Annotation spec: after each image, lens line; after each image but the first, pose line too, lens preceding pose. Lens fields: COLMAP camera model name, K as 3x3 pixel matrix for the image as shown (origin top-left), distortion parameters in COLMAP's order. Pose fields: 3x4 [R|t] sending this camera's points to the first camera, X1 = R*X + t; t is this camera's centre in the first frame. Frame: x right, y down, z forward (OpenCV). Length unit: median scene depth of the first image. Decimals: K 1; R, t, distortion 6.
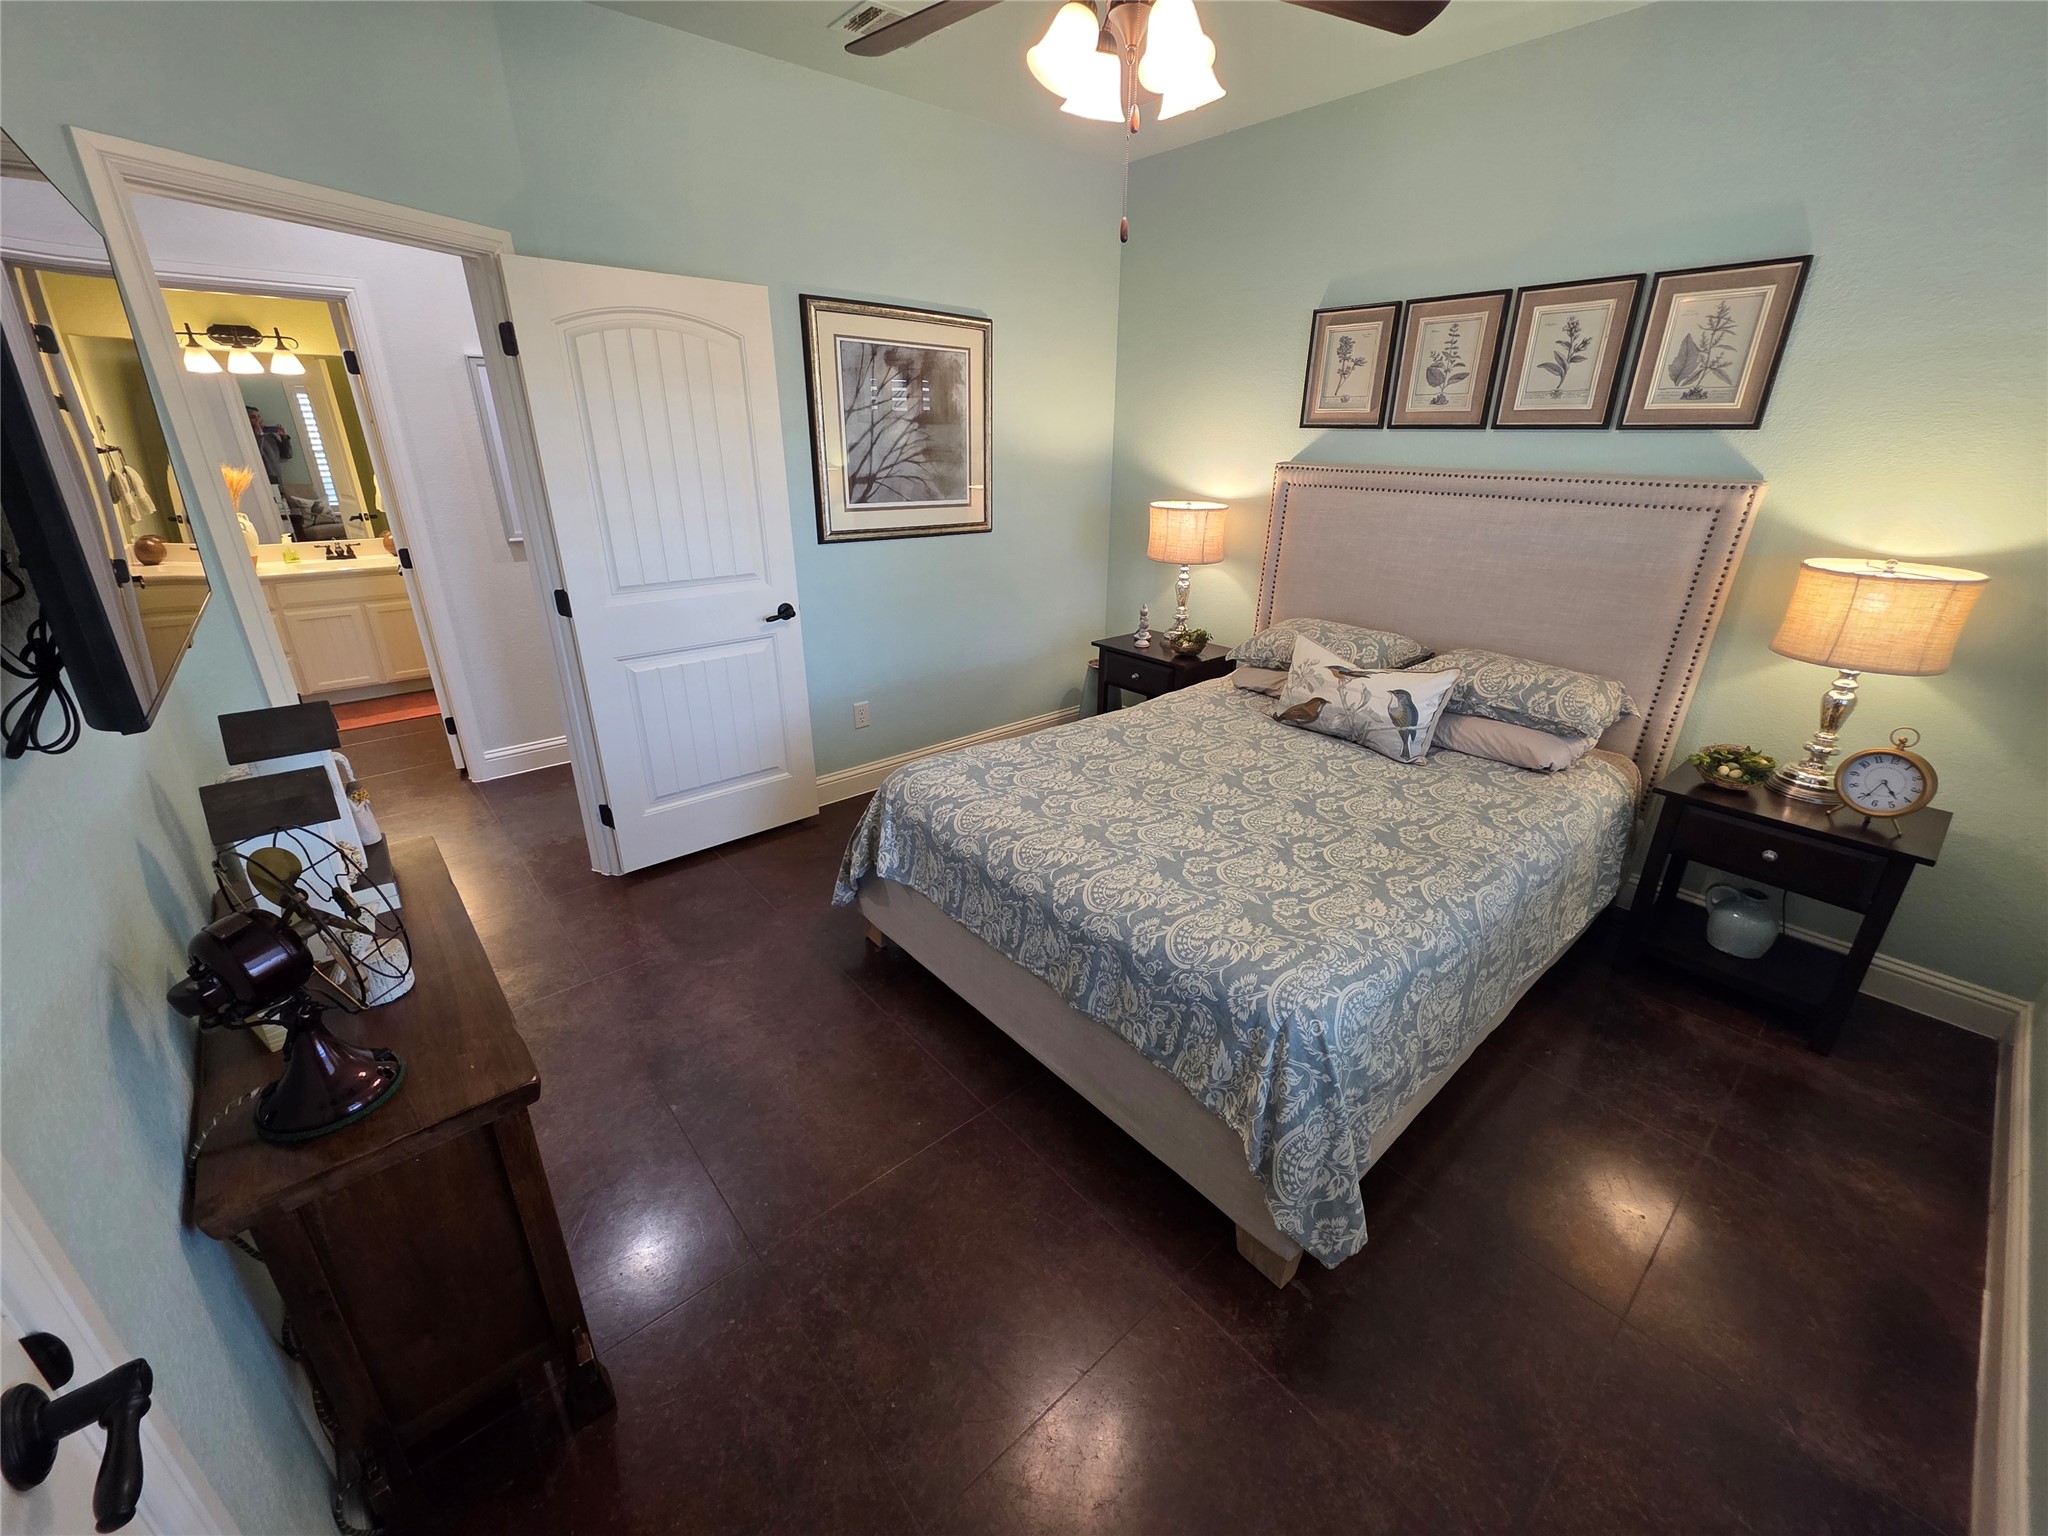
lens RADIAL K [[813.2, 0, 1027.5], [0, 813.2, 765.2], [0, 0, 1]] dist [-0.002335, -0.000010]
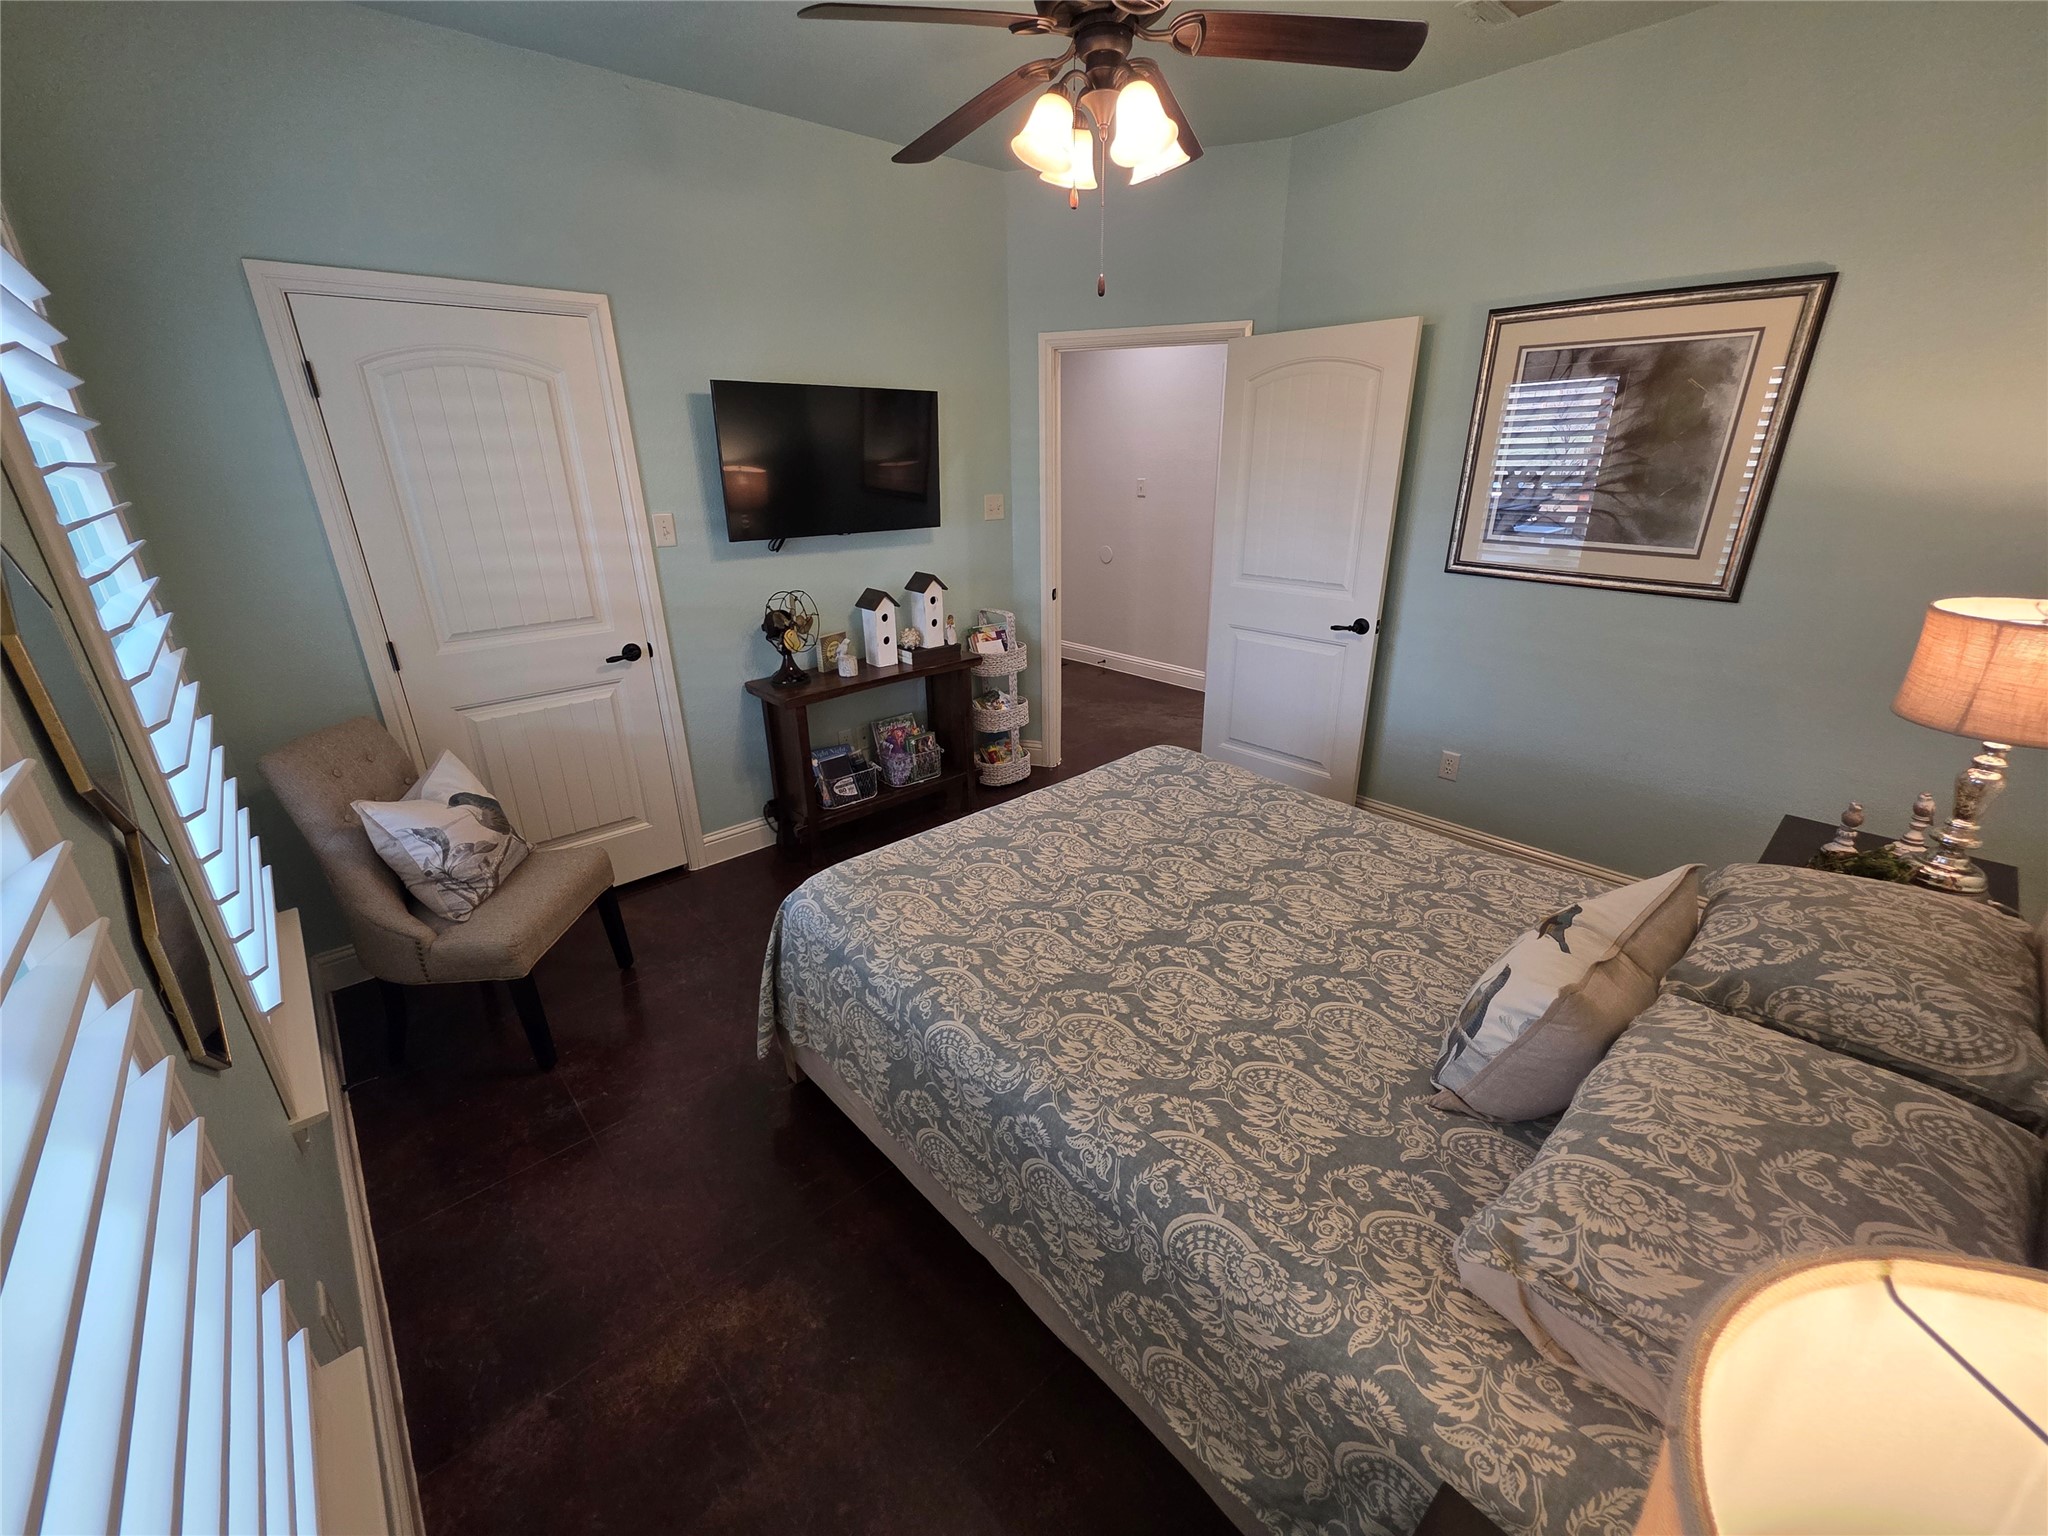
lens RADIAL K [[813.2, 0, 1028.3], [0, 813.2, 763.0], [0, 0, 1]] dist [-0.002335, -0.000010]
pose [[0.030166, 0.355363, -0.934241, 0.669924], [-0.363780, 0.874470, 0.320882, -0.198093], [0.930996, 0.330179, 0.155653, 0.459444]]
